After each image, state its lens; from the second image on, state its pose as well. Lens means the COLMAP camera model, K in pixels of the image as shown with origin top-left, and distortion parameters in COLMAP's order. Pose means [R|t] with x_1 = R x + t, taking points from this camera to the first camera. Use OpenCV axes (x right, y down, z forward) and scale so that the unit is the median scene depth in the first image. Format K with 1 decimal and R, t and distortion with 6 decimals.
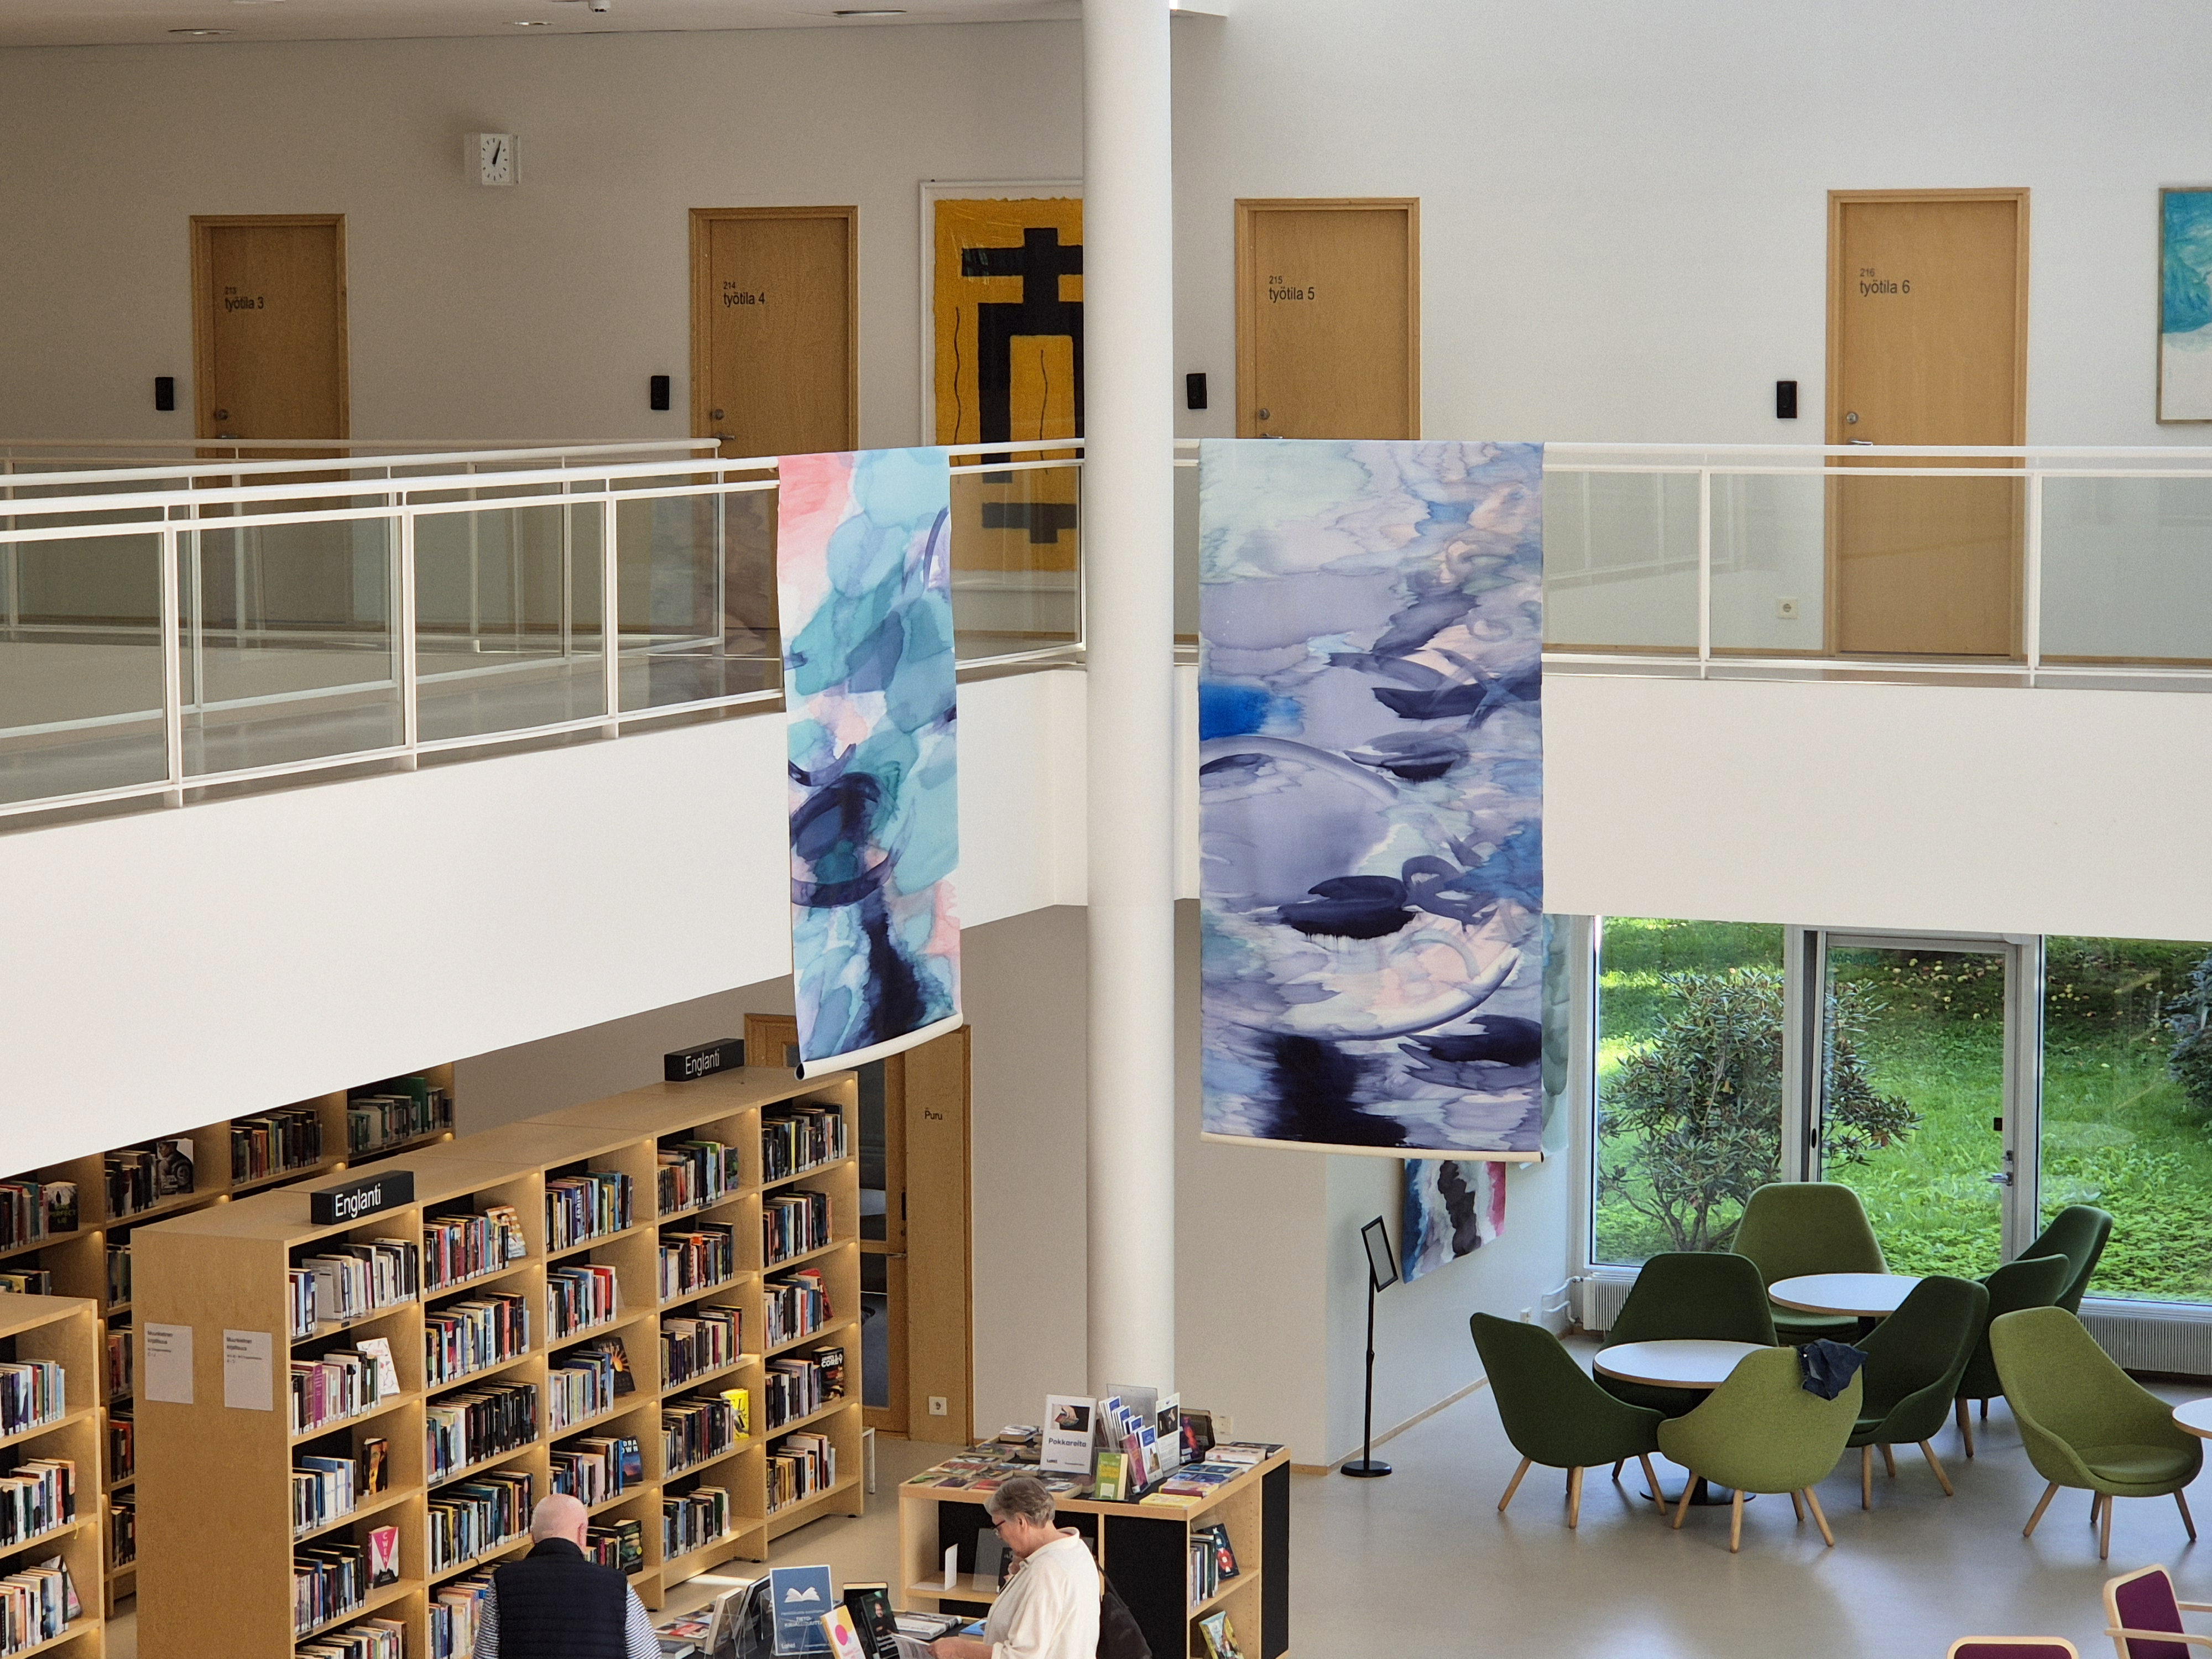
lens RADIAL K [[5217.4, 0, 1106.0], [0, 5217.4, 829.5], [0, 0, 1]] dist [-1.077581, 14.880021]
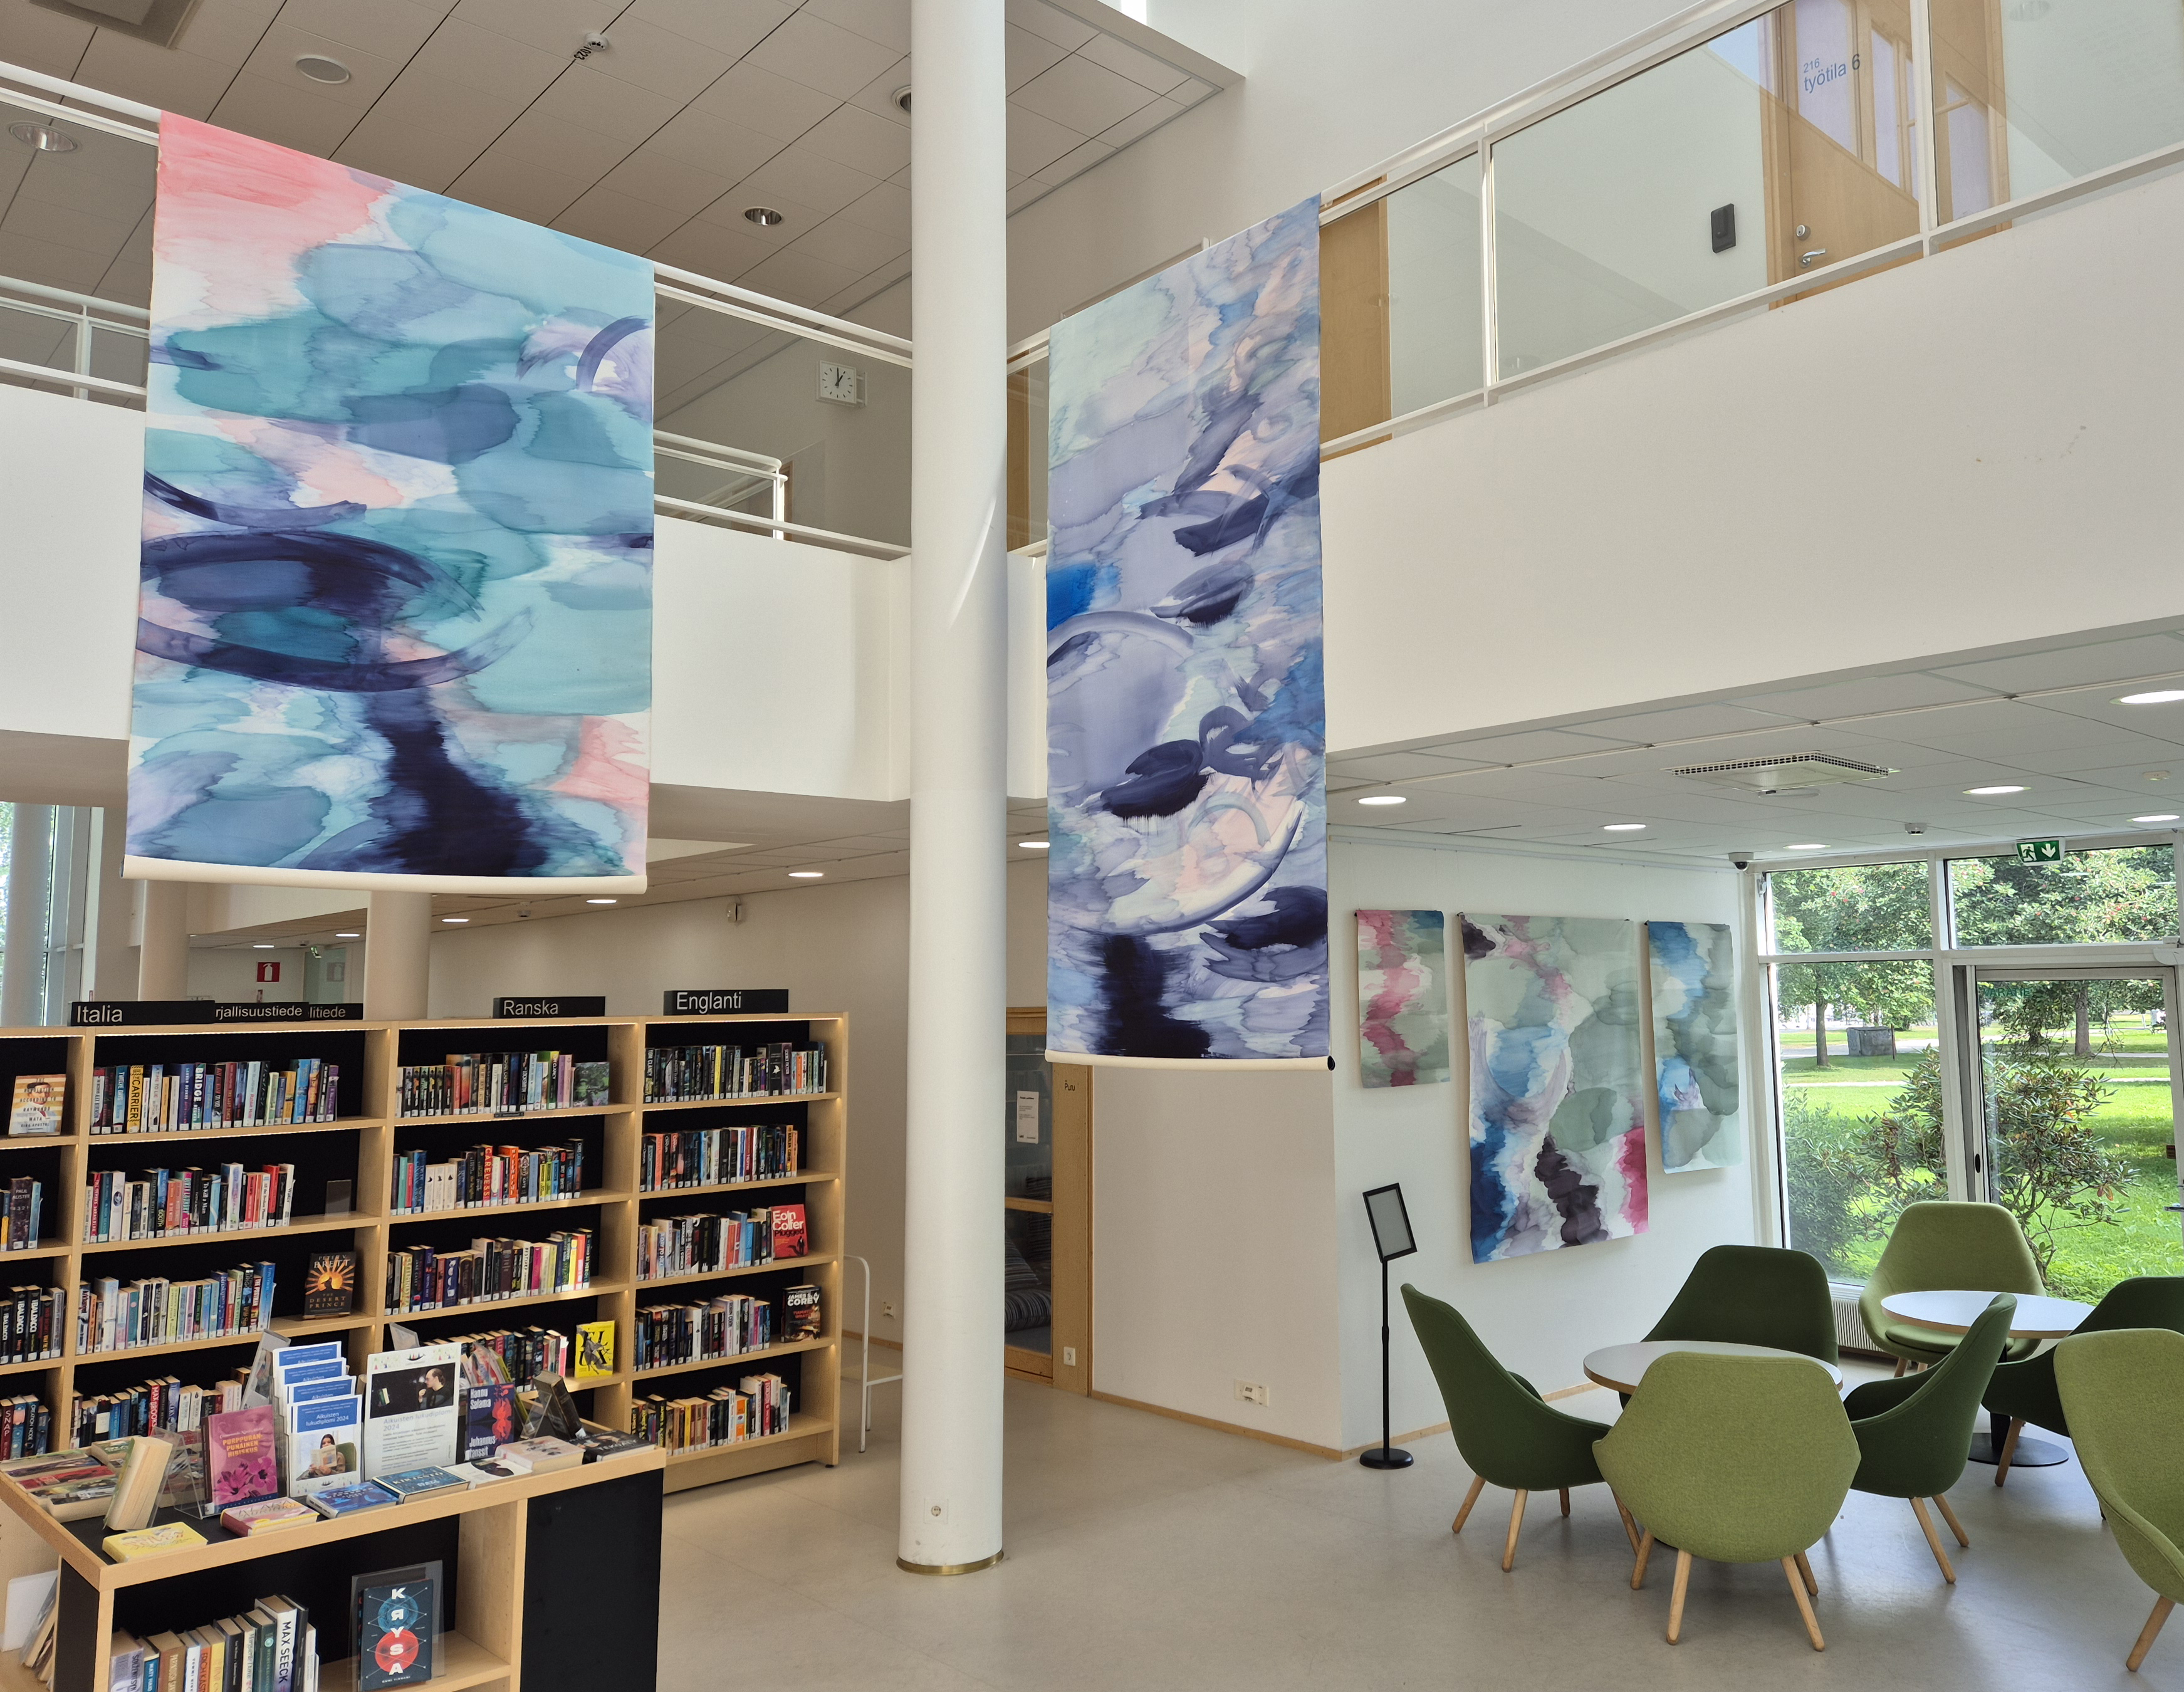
lens RADIAL K [[1663.5, 0, 1256.1], [0, 1663.5, 836.1], [0, 0, 1]] dist [0.101776, -0.105724]
pose [[0.919149, -0.048898, -0.390863, 0.173298], [-0.025651, 0.982729, -0.183262, 0.075855], [0.393073, 0.178471, 0.902021, 0.759456]]
